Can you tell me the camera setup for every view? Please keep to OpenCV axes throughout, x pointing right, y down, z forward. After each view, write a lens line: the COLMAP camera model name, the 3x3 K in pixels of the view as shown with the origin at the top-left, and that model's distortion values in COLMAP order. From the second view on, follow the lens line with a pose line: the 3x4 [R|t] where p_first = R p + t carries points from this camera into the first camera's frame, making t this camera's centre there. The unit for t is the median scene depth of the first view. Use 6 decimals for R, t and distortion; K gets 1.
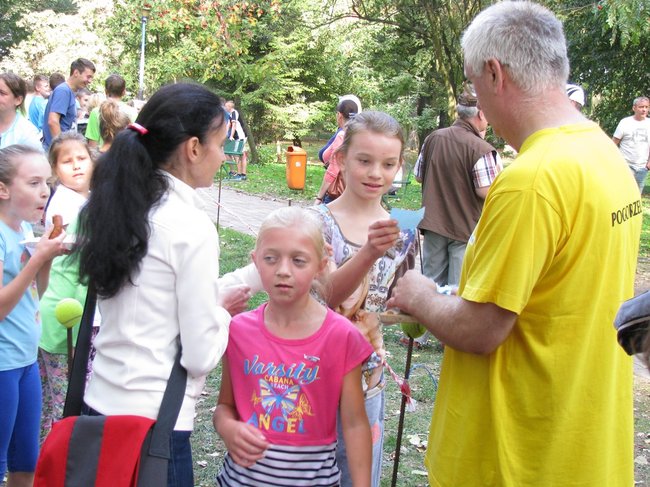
lens RADIAL K [[1165.7, 0, 325.0], [0, 1165.7, 243.5], [0, 0, 1]] dist [-0.145164, -0.032481]
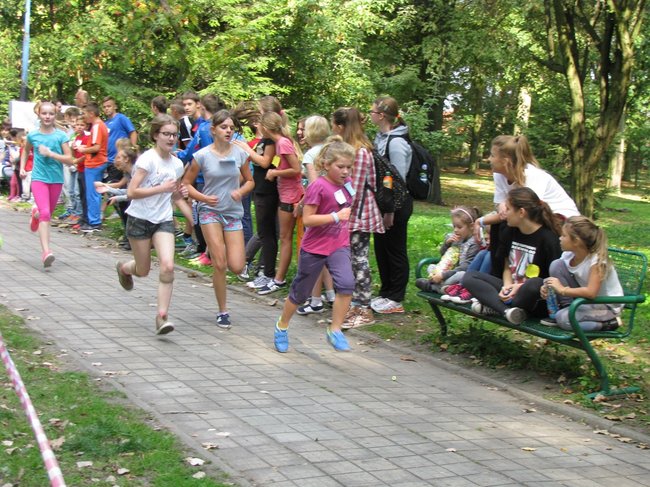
lens RADIAL K [[1302.2, 0, 313.5], [0, 1302.2, 243.6], [0, 0, 1]] dist [-0.001018, 0.064145]
pose [[0.998746, 0.006684, 0.049613, -0.031793], [-0.005651, 0.999765, -0.020919, -0.028742], [-0.049741, 0.020613, 0.998549, 0.258291]]
